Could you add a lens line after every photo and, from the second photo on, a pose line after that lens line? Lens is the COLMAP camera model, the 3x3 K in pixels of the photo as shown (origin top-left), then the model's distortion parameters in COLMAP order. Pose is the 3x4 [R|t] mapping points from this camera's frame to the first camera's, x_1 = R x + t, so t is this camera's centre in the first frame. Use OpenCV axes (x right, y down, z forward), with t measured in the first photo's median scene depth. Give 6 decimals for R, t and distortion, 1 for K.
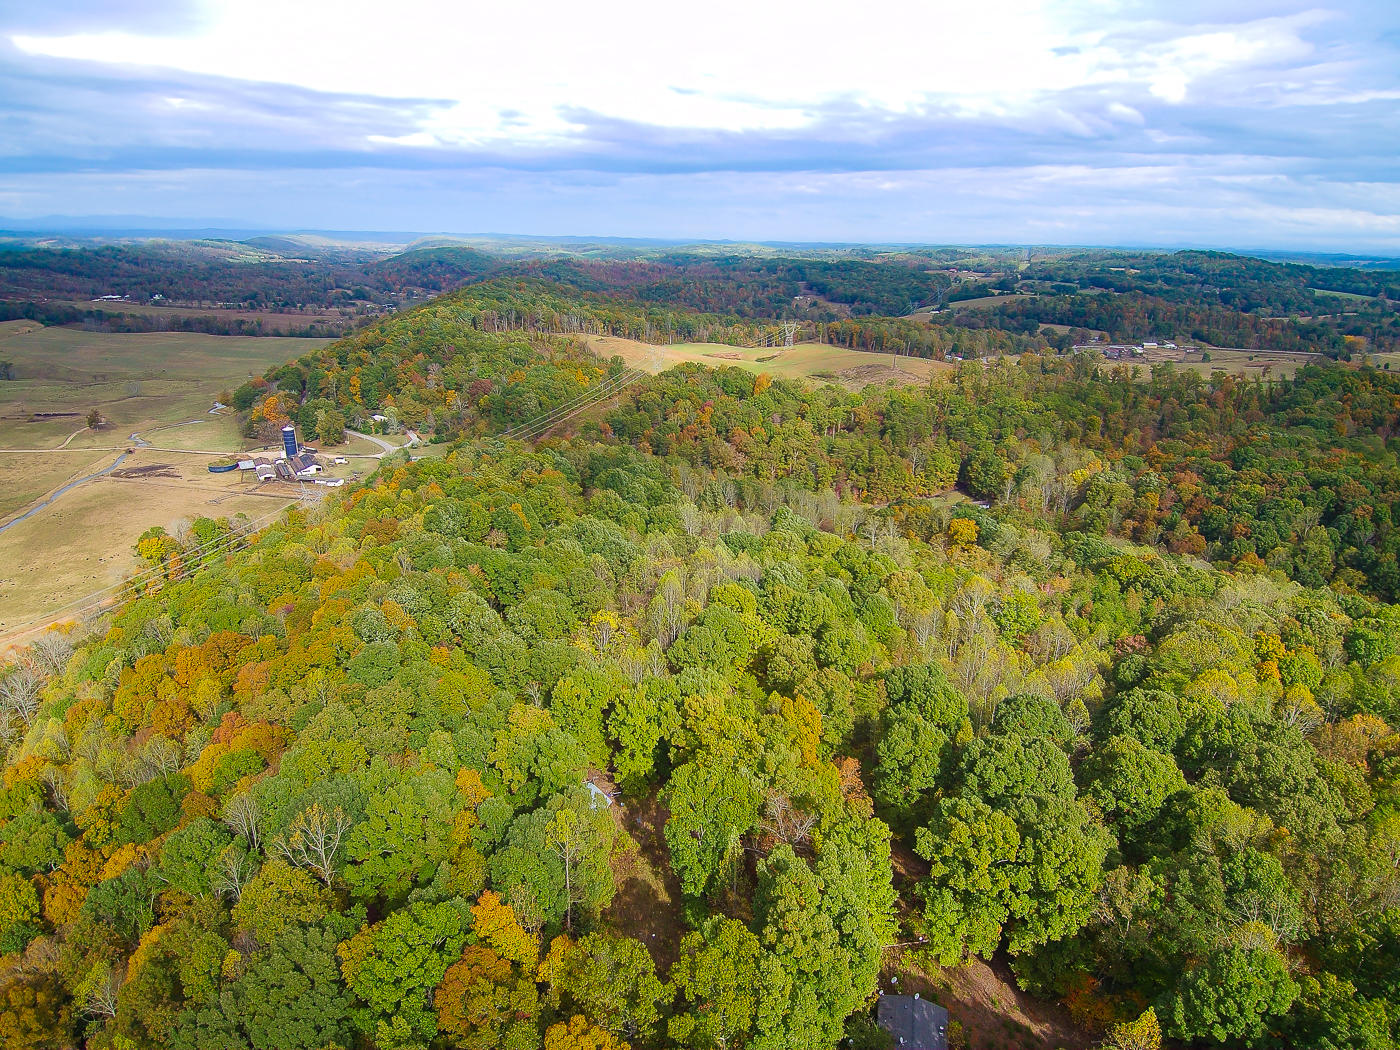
lens RADIAL K [[840.1, 0, 692.7], [0, 840.1, 534.1], [0, 0, 1]] dist [0.065591, -0.089869]
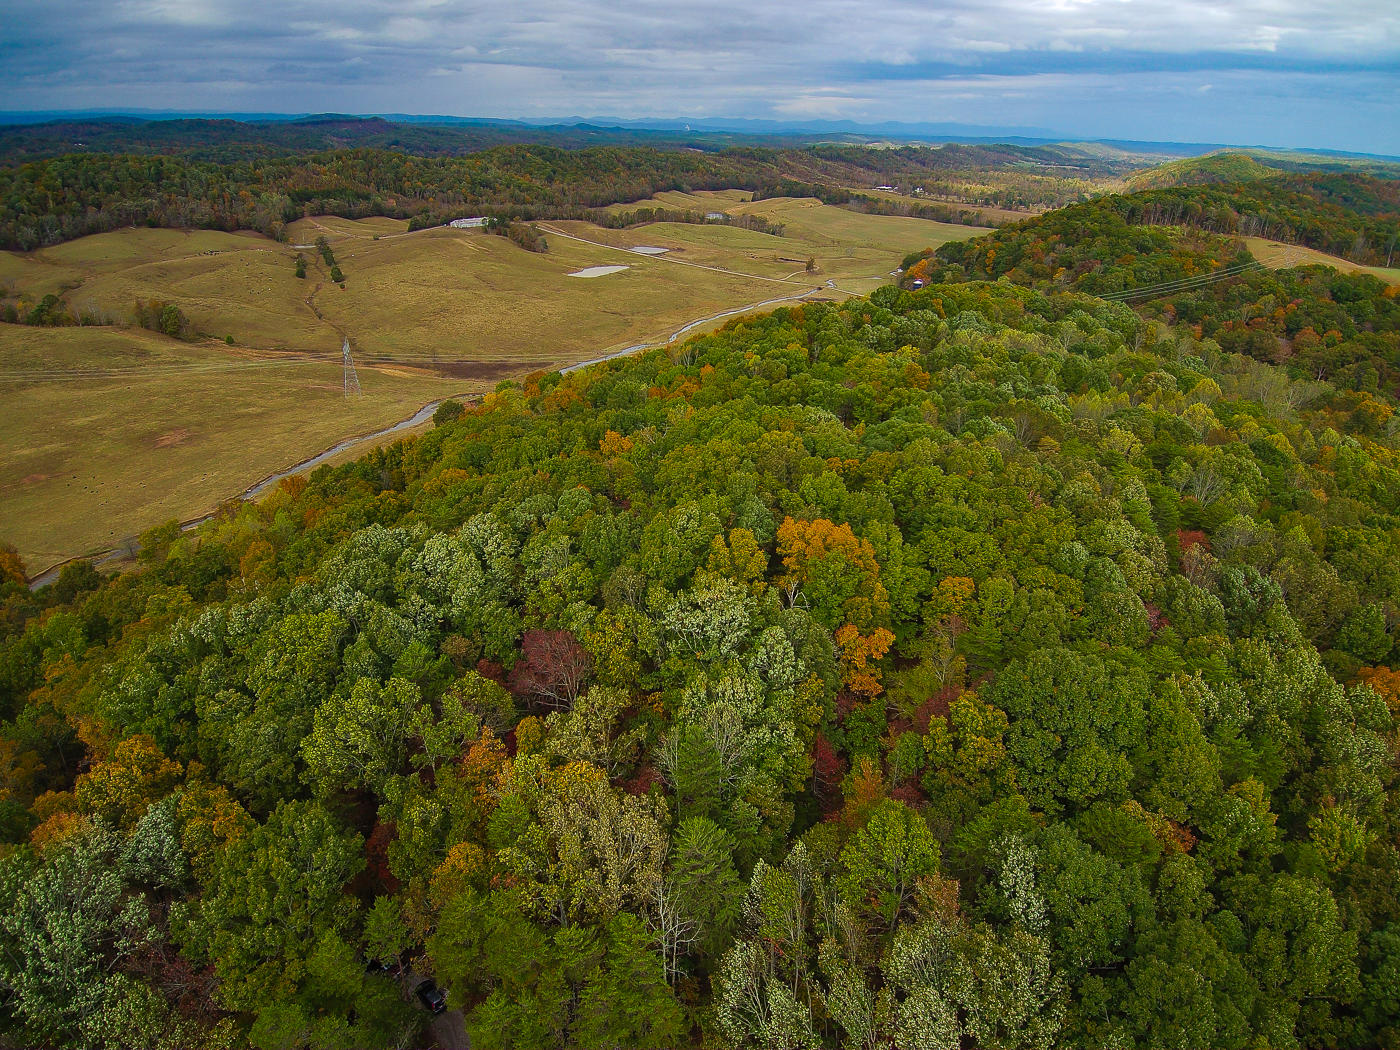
lens RADIAL K [[840.1, 0, 700.6], [0, 840.1, 531.4], [0, 0, 1]] dist [0.065591, -0.089869]
pose [[0.683107, 0.312035, -0.660302, 0.117687], [-0.253254, 0.949238, 0.186574, 0.035225], [0.685001, 0.039774, 0.727455, -0.058385]]
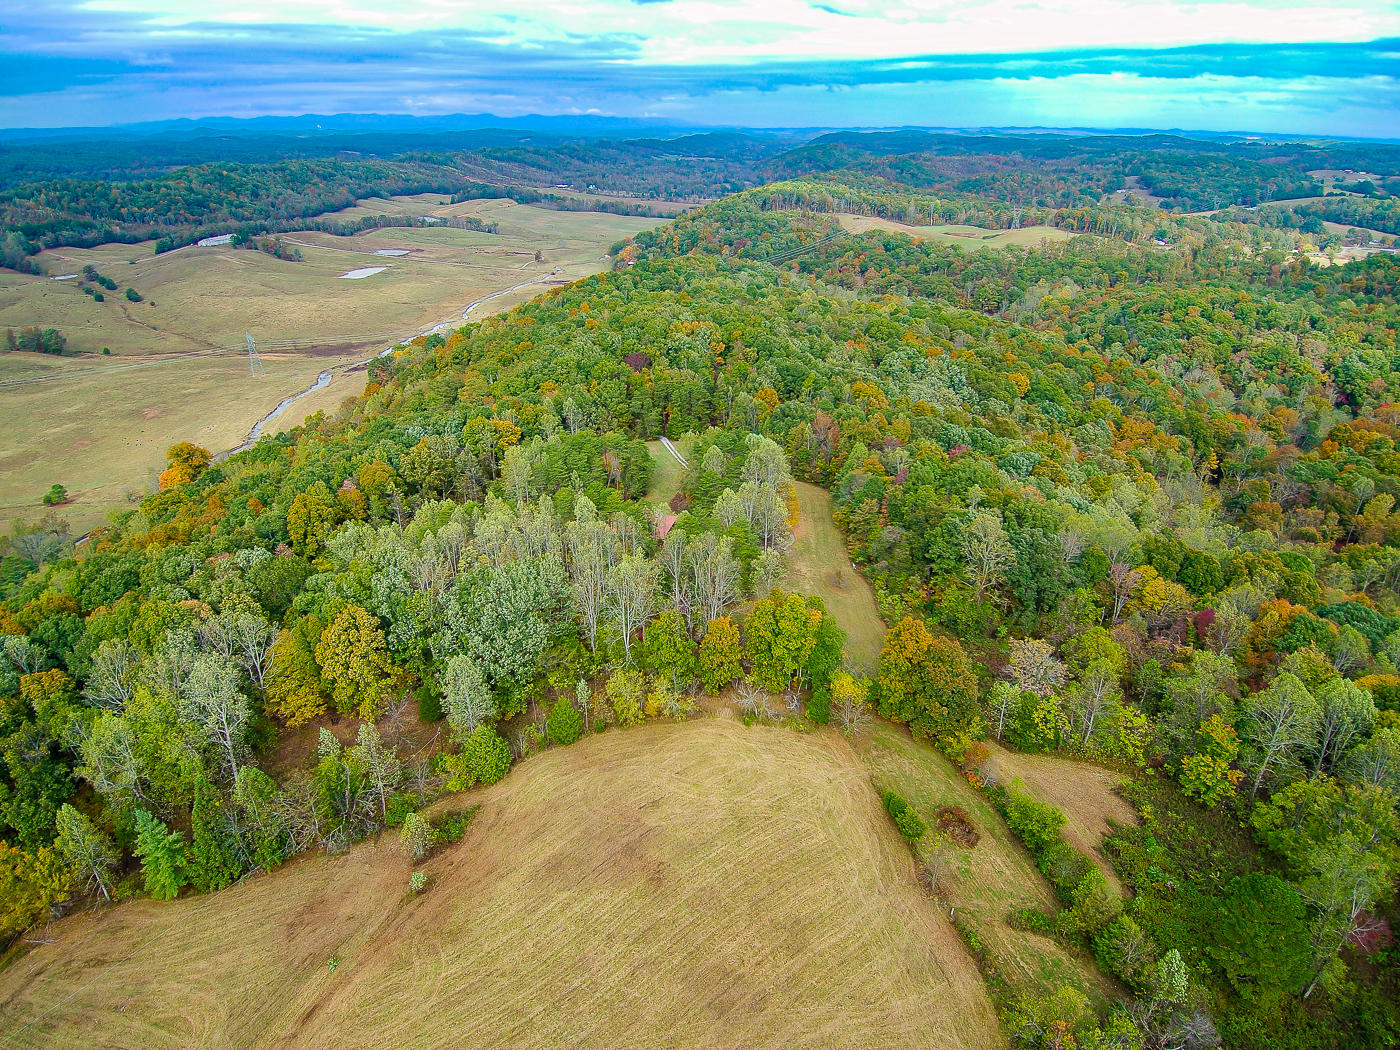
lens RADIAL K [[840.1, 0, 698.9], [0, 840.1, 530.5], [0, 0, 1]] dist [0.065591, -0.089869]
pose [[0.903048, 0.169919, -0.394503, 0.193764], [-0.128429, 0.983226, 0.129509, 0.079655], [0.409891, -0.066288, 0.909723, -0.249488]]
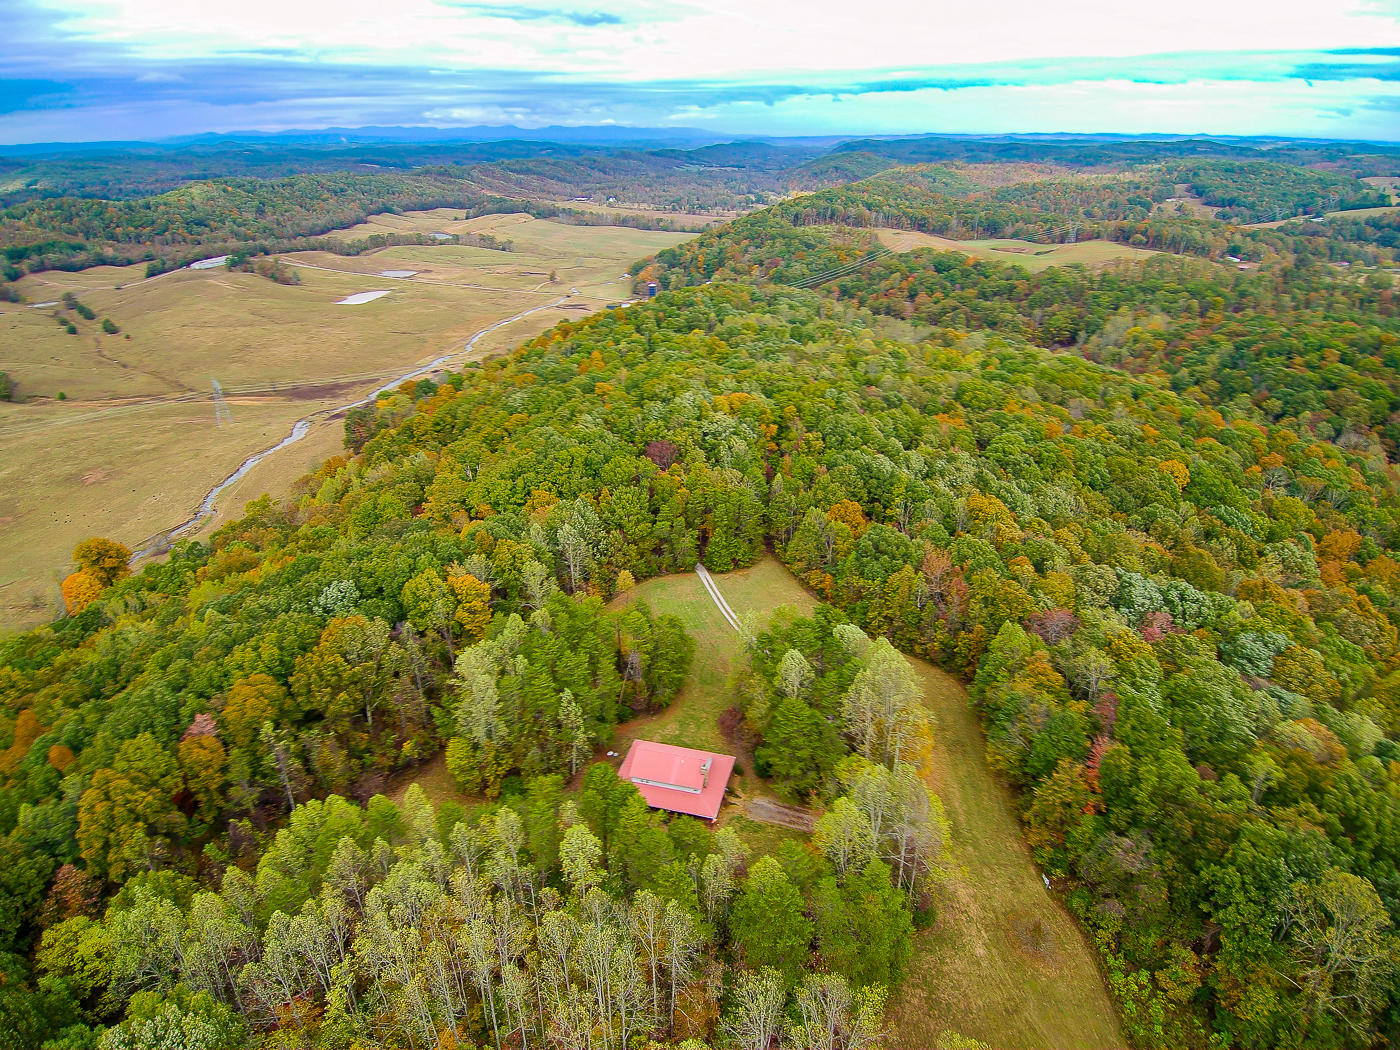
lens RADIAL K [[840.1, 0, 703.8], [0, 840.1, 529.4], [0, 0, 1]] dist [0.065591, -0.089869]
pose [[0.895519, 0.165095, -0.413267, 0.155326], [-0.125301, 0.984611, 0.121822, 0.056591], [0.427019, -0.057311, 0.902425, -0.187589]]
